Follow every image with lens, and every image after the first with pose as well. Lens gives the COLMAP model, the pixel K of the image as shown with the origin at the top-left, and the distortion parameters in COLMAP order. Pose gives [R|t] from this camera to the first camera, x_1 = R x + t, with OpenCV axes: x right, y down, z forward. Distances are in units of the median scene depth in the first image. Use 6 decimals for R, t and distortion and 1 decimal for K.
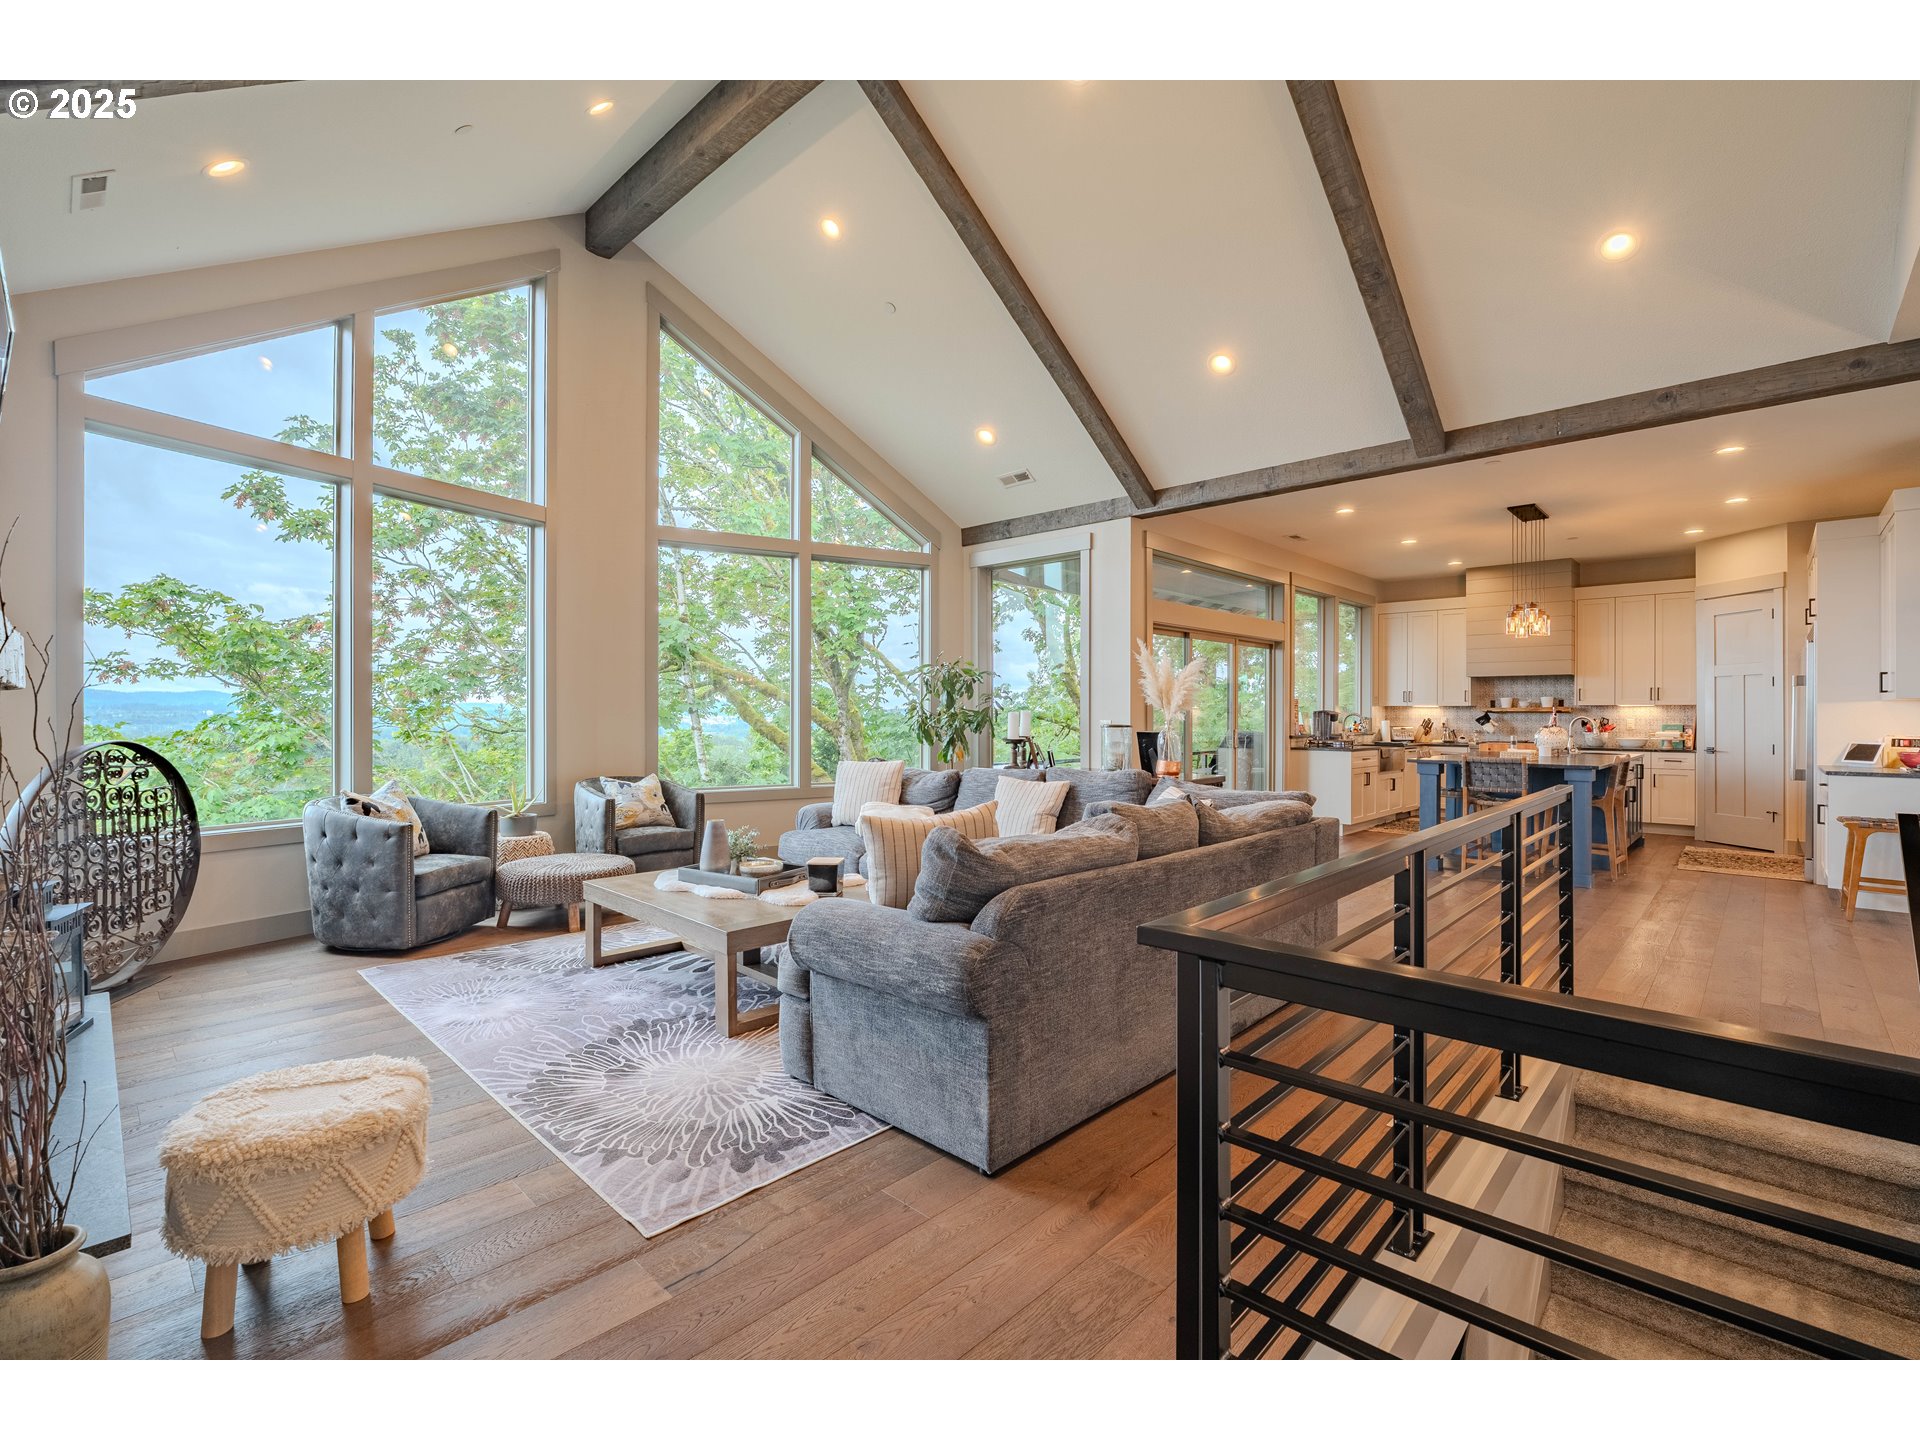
lens RADIAL K [[869.5, 0, 961.7], [0, 869.5, 720.0], [0, 0, 1]] dist [-0.005390, 0.000594]
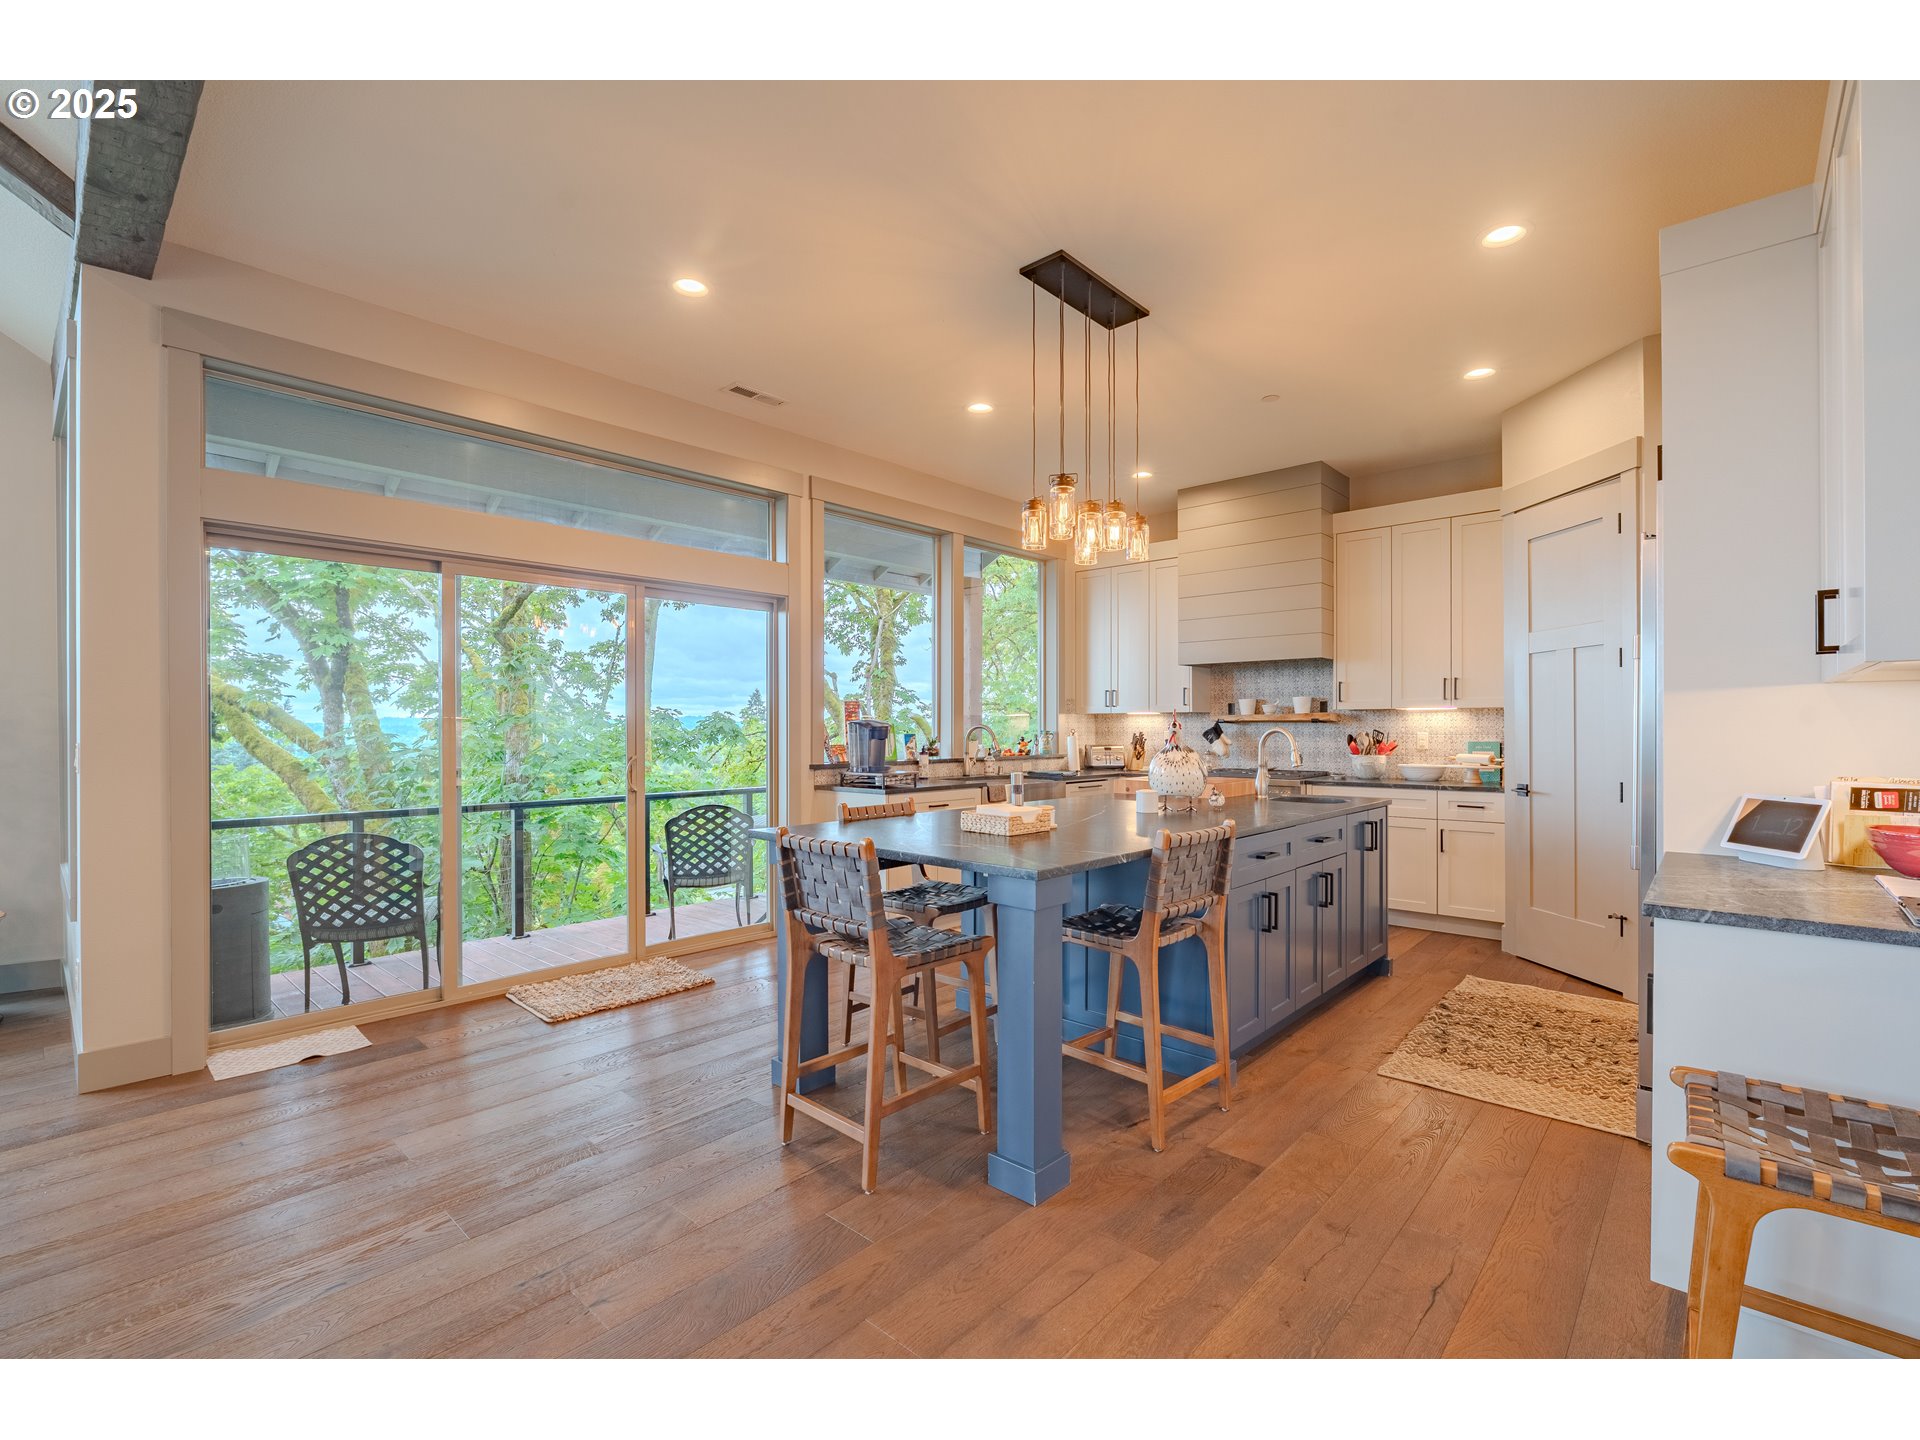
lens RADIAL K [[869.5, 0, 958.1], [0, 869.5, 726.7], [0, 0, 1]] dist [-0.005390, 0.000594]
pose [[0.999763, -0.003701, 0.021454, 0.438883], [0.003872, 0.999961, -0.007897, -0.001337], [-0.021424, 0.007978, 0.999739, 0.408590]]
